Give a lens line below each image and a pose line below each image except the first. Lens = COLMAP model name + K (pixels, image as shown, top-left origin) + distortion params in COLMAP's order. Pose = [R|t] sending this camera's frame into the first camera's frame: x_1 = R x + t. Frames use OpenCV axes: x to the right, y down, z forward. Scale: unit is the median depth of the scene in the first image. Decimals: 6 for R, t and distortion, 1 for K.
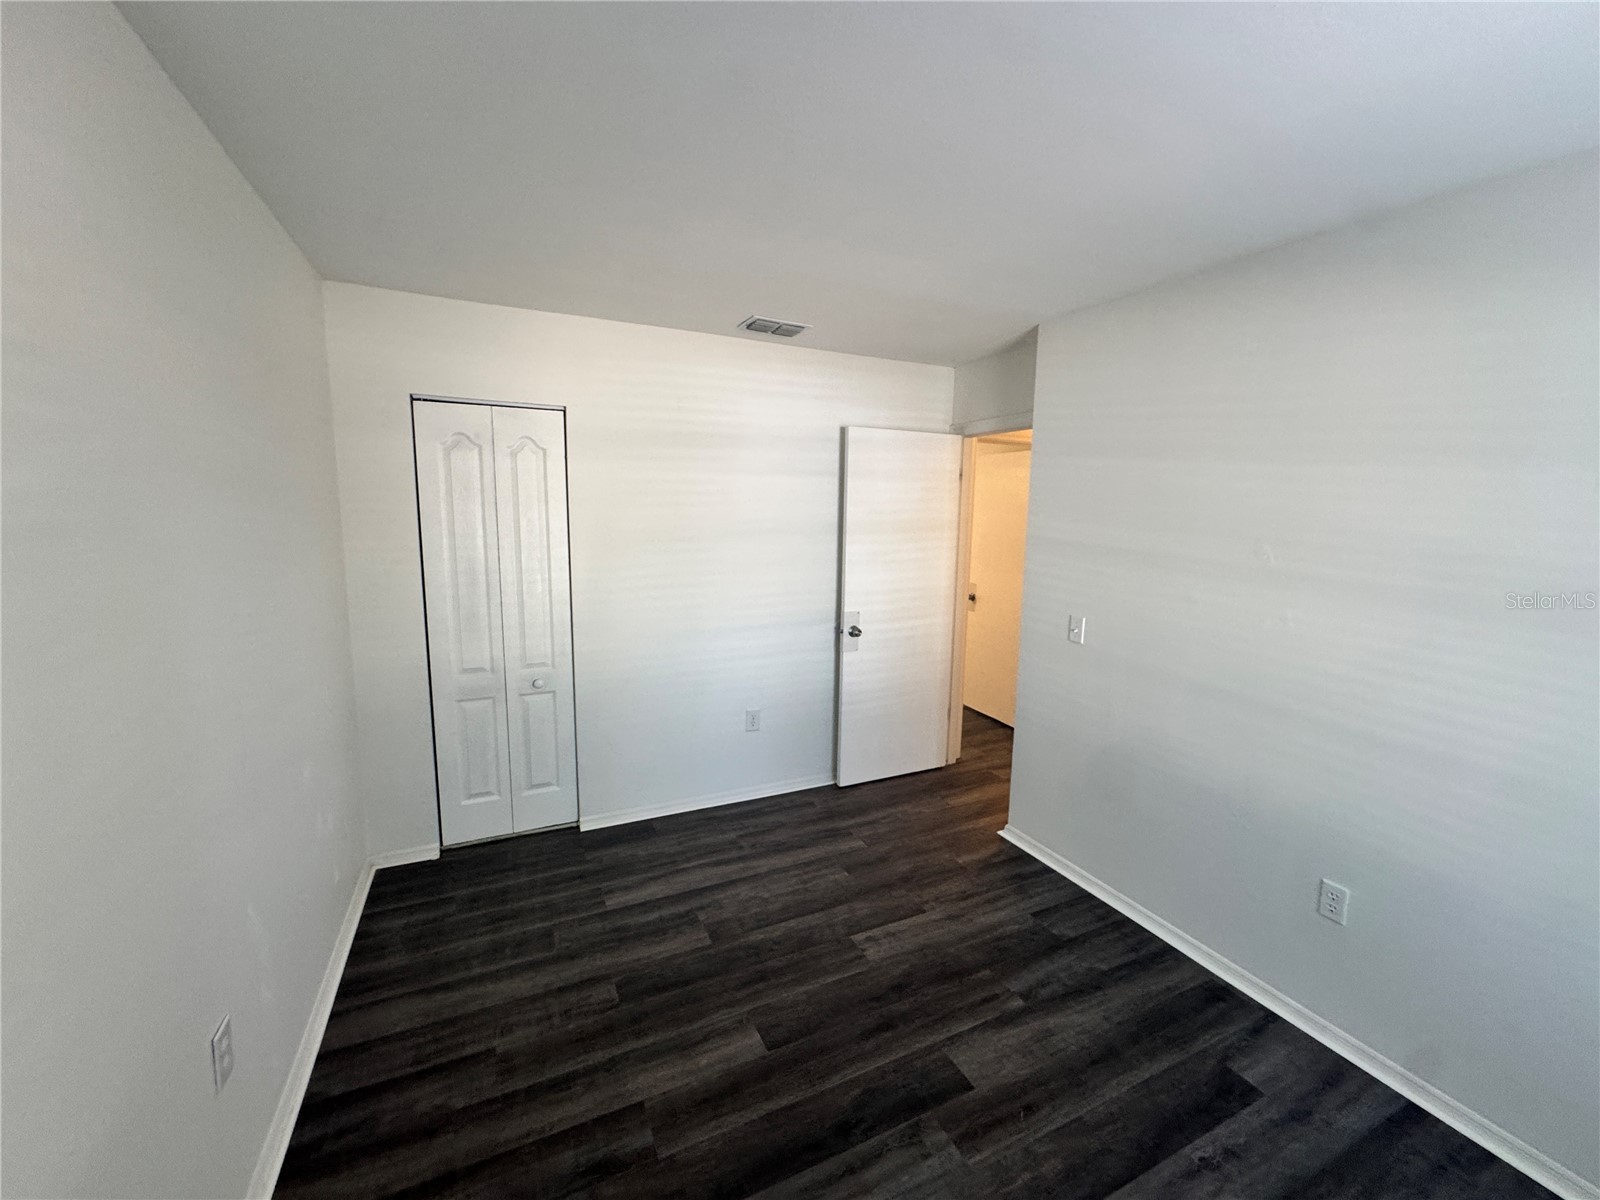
lens RADIAL K [[644.4, 0, 798.8], [0, 644.4, 599.8], [0, 0, 1]] dist [-0.003257, 0.000566]
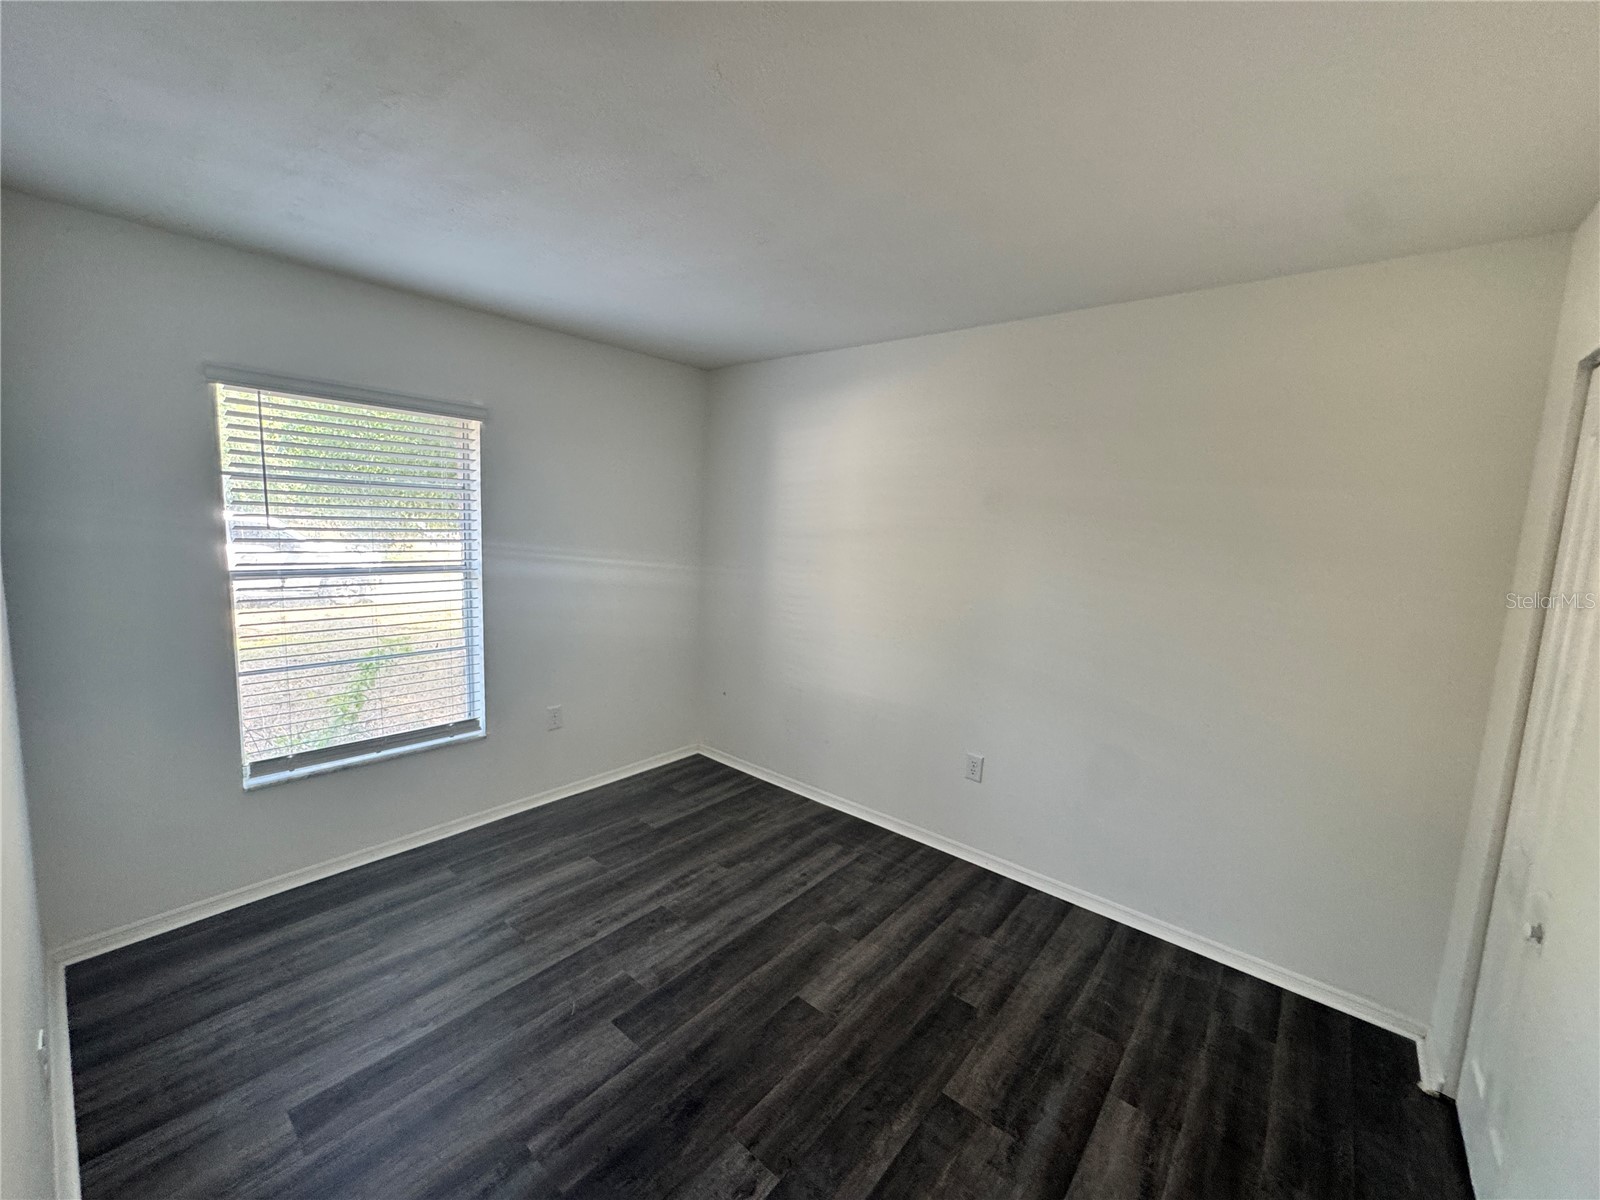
lens RADIAL K [[644.4, 0, 801.3], [0, 644.4, 596.6], [0, 0, 1]] dist [-0.003257, 0.000566]
pose [[-0.907890, -0.001036, -0.419207, 0.392368], [-0.113234, 0.963432, 0.242853, -0.228150], [0.403626, 0.267952, -0.874807, 1.693832]]
